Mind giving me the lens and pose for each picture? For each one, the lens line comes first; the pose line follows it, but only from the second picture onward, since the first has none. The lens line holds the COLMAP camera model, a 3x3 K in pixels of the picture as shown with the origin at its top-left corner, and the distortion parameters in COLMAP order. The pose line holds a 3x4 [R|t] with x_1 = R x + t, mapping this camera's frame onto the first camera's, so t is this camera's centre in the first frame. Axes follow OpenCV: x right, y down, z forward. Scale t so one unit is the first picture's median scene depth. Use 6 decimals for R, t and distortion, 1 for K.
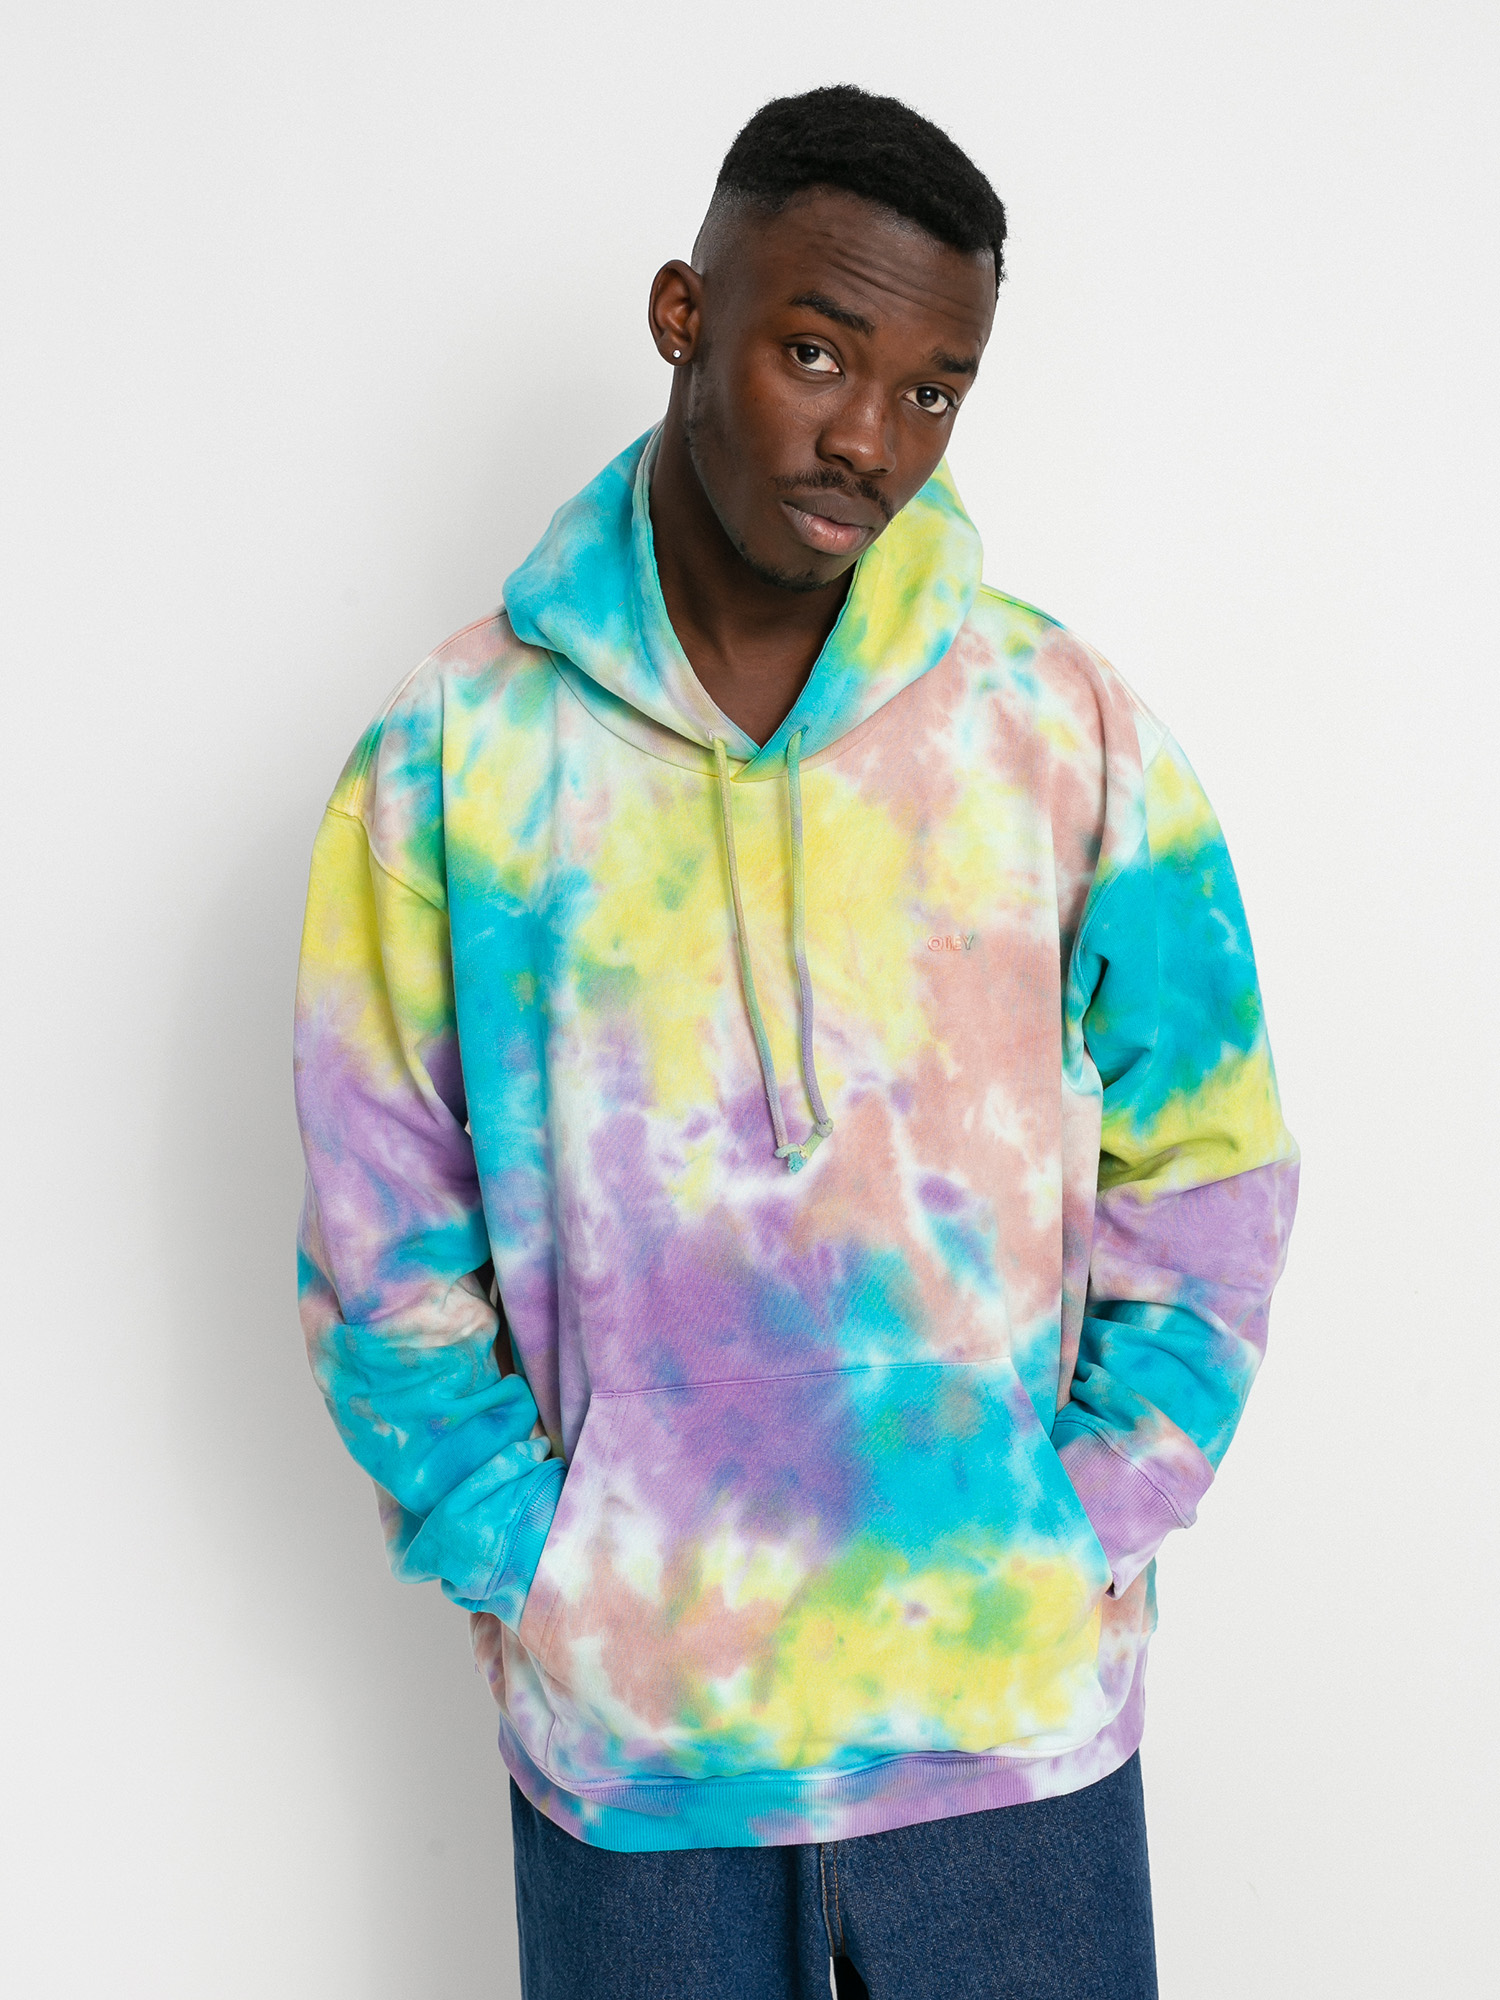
lens RADIAL K [[2861.2, 0, 750.0], [0, 2861.2, 1000.0], [0, 0, 1]] dist [-0.014077, -0.069468]
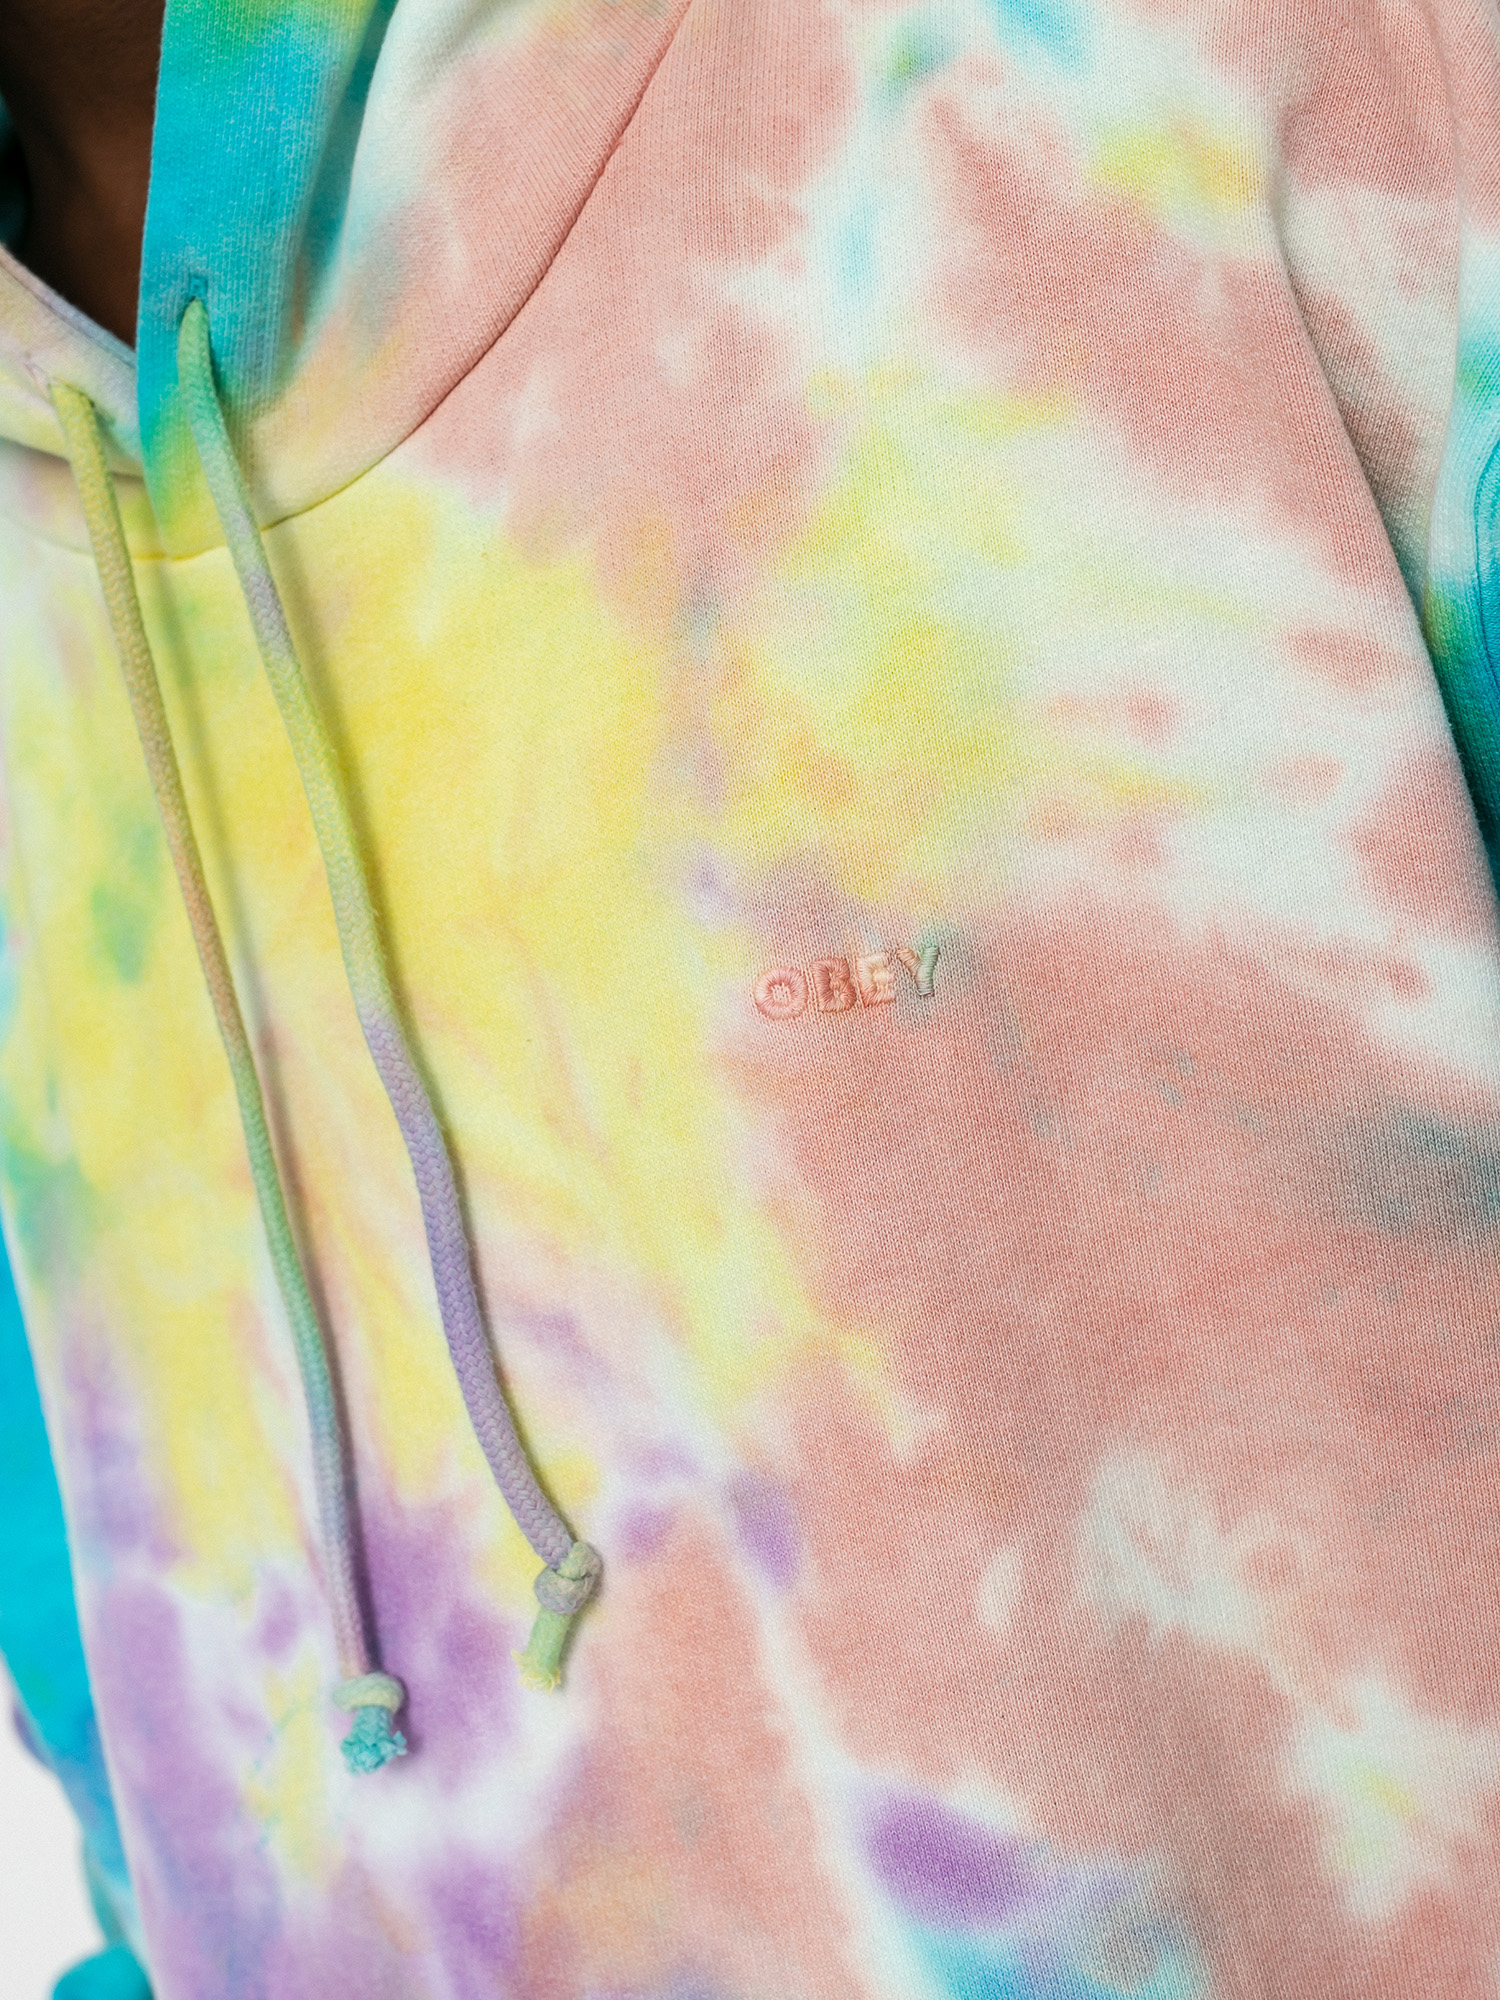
lens RADIAL K [[2861.2, 0, 750.0], [0, 2861.2, 1000.0], [0, 0, 1]] dist [-0.014077, -0.069468]
pose [[0.881627, -0.124662, -0.455185, 0.190335], [0.138140, 0.990406, -0.003687, -0.018464], [0.451278, -0.059628, 0.890389, 0.739884]]
